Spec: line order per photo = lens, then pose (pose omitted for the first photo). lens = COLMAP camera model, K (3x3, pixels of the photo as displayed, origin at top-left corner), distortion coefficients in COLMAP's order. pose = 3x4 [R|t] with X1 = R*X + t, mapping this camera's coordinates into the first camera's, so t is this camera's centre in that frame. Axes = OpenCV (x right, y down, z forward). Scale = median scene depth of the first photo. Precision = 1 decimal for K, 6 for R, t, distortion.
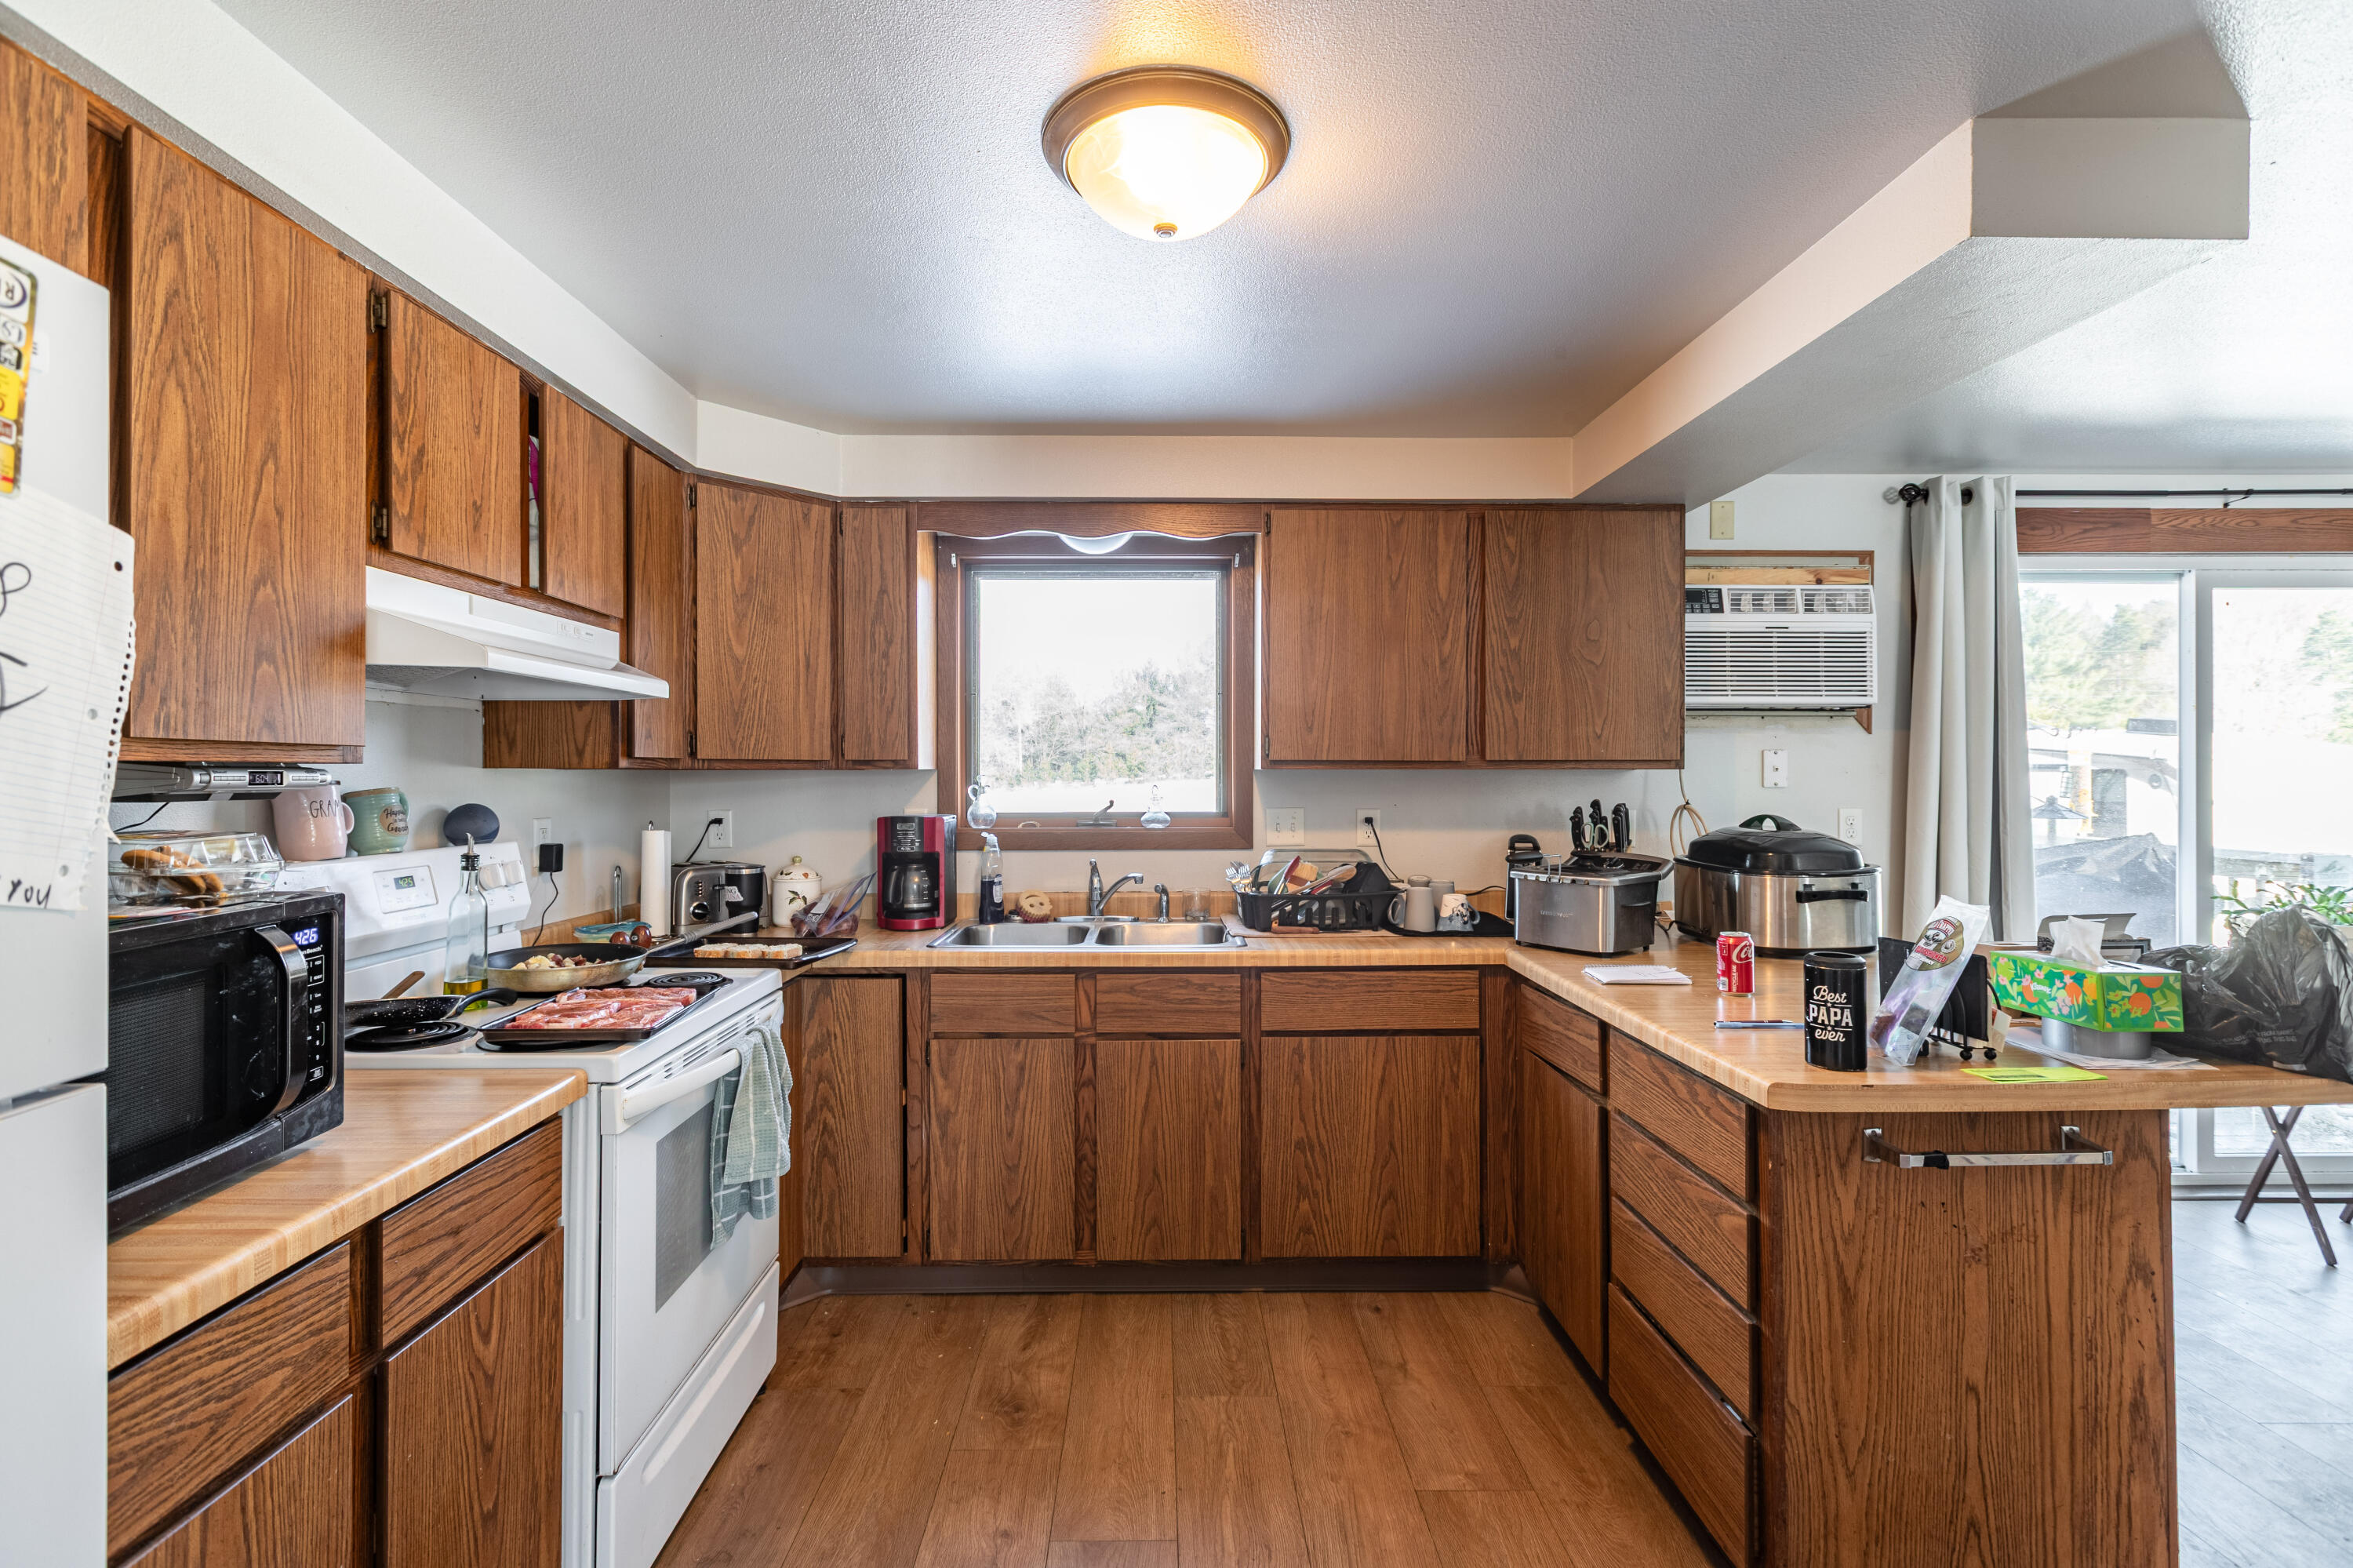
lens RADIAL K [[1062.7, 0, 1172.2], [0, 1062.7, 778.5], [0, 0, 1]] dist [-0.003261, -0.000471]
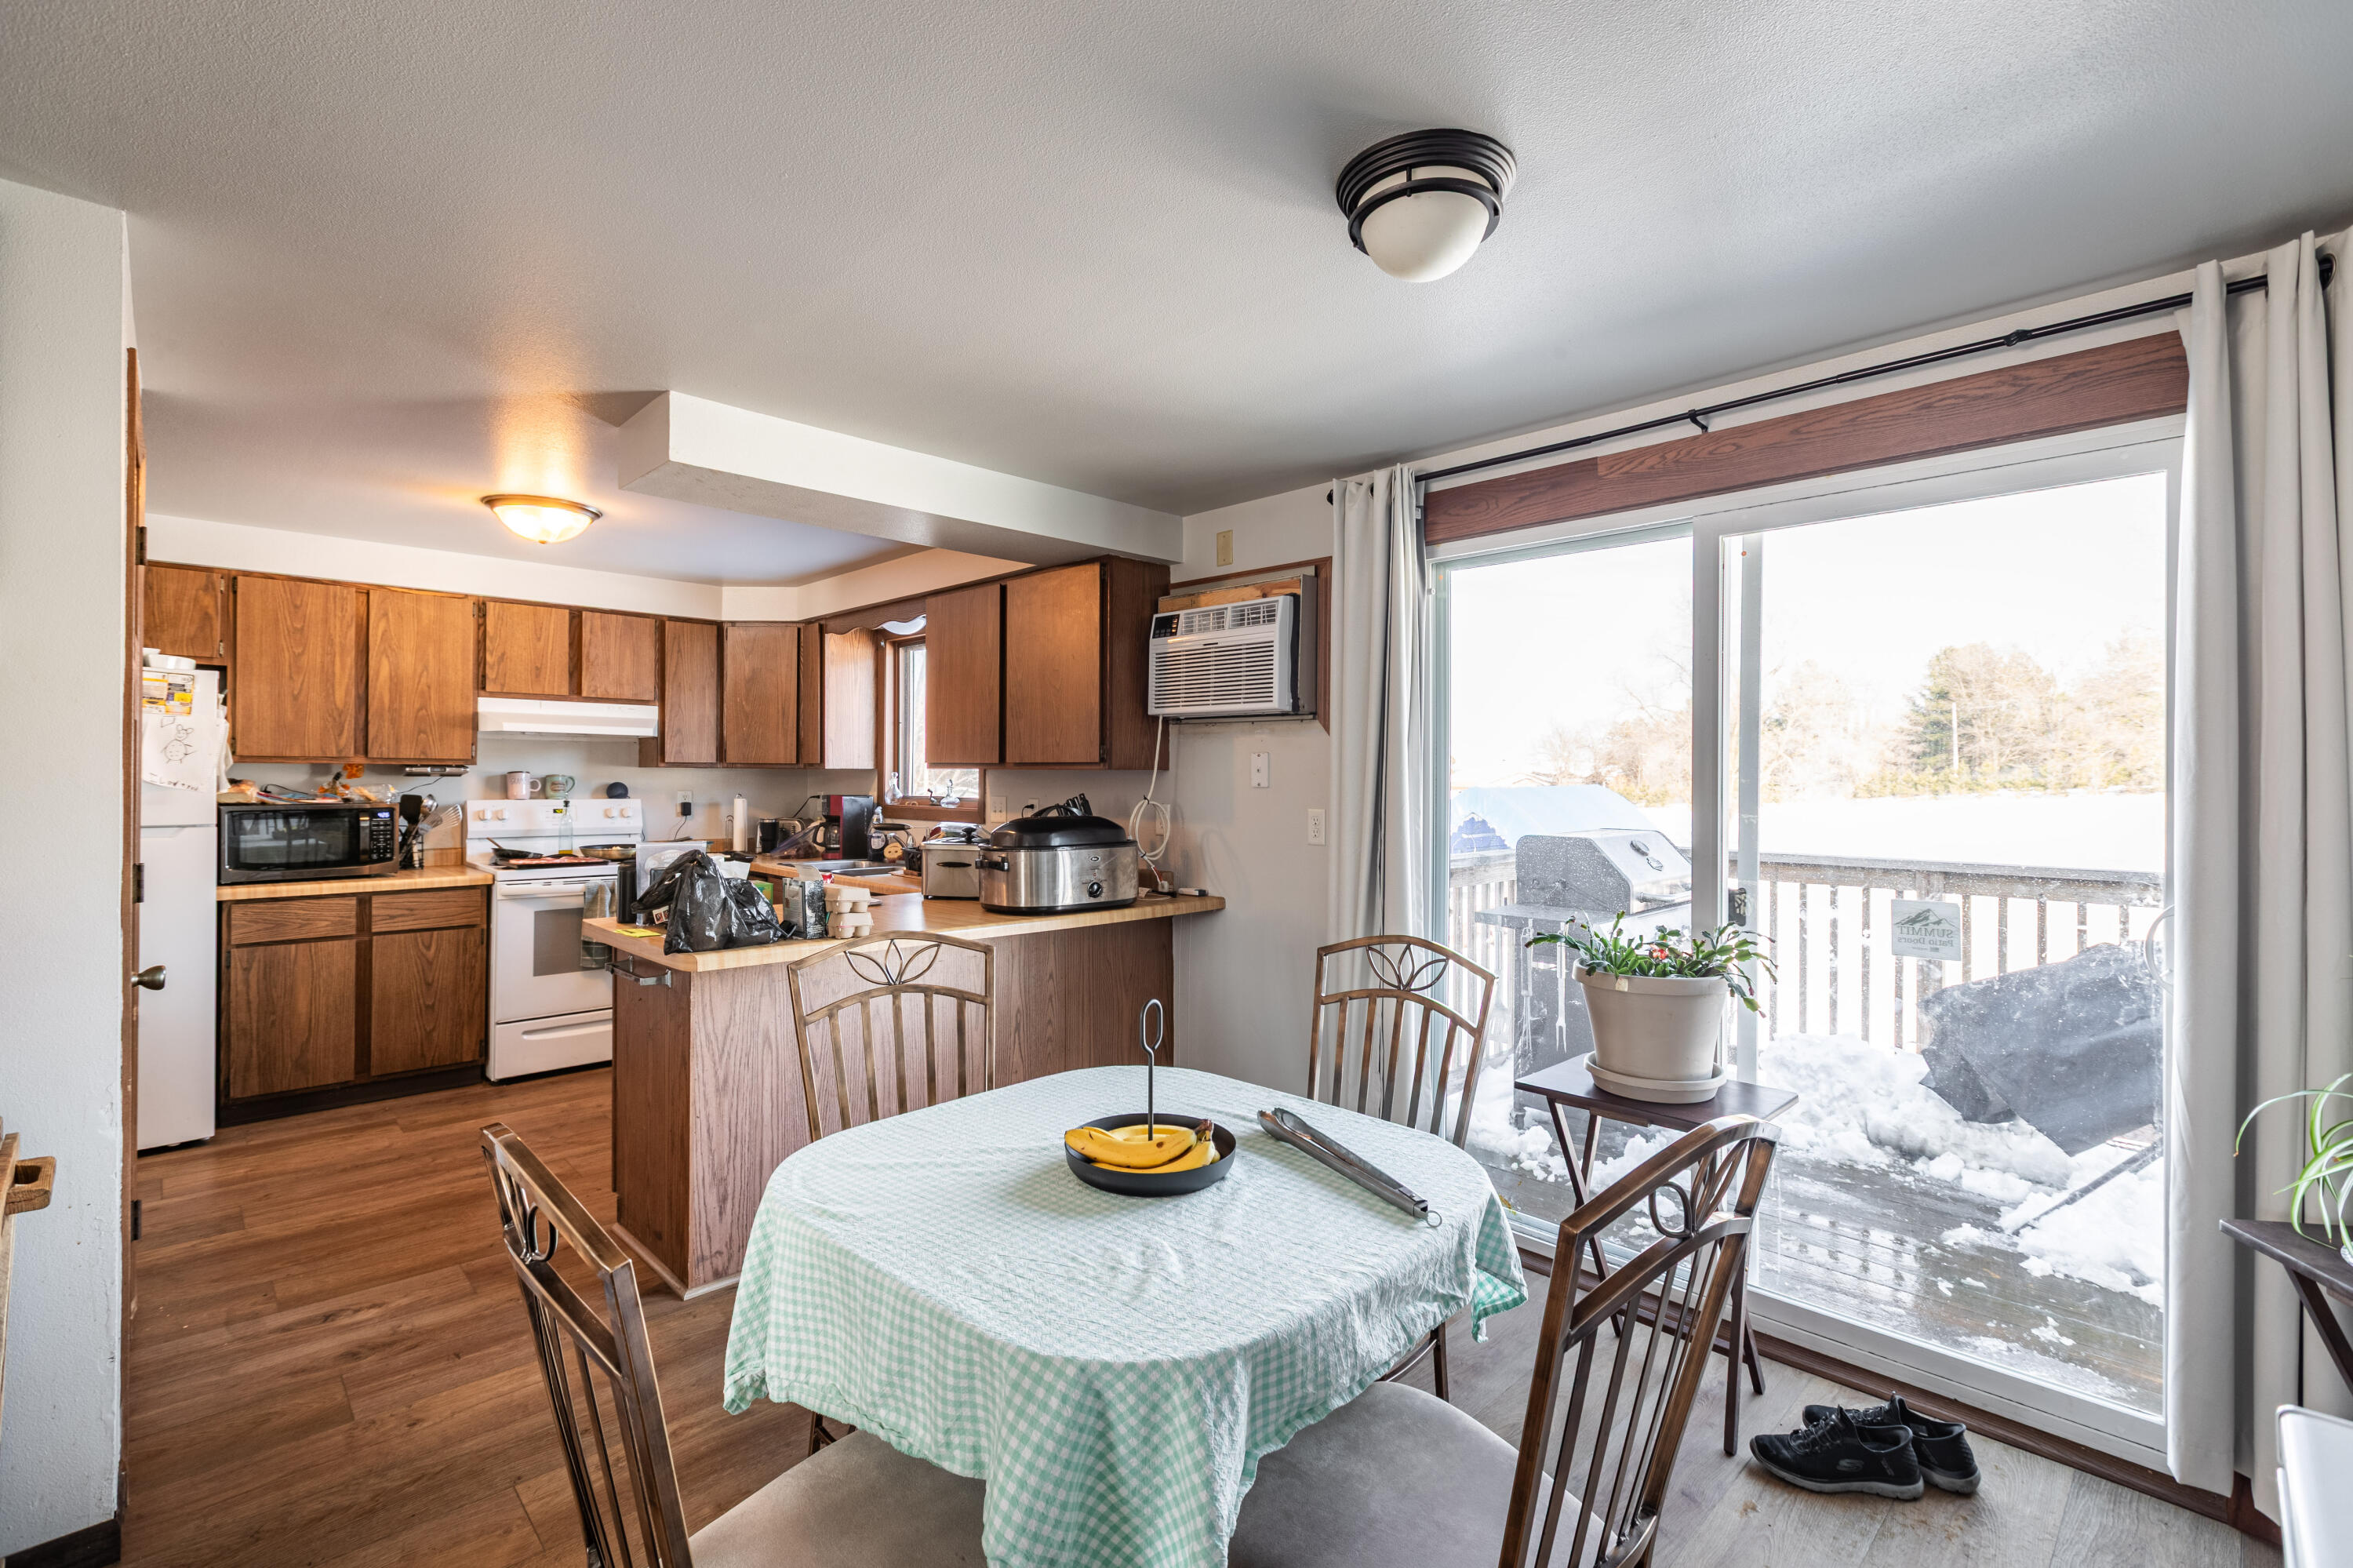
lens RADIAL K [[1062.7, 0, 1171.3], [0, 1062.7, 774.8], [0, 0, 1]] dist [-0.003261, -0.000471]
pose [[0.685696, 0.005285, -0.727869, 1.366302], [-0.010180, 0.999945, -0.002330, 0.000290], [0.727817, 0.009007, 0.685712, 0.195519]]
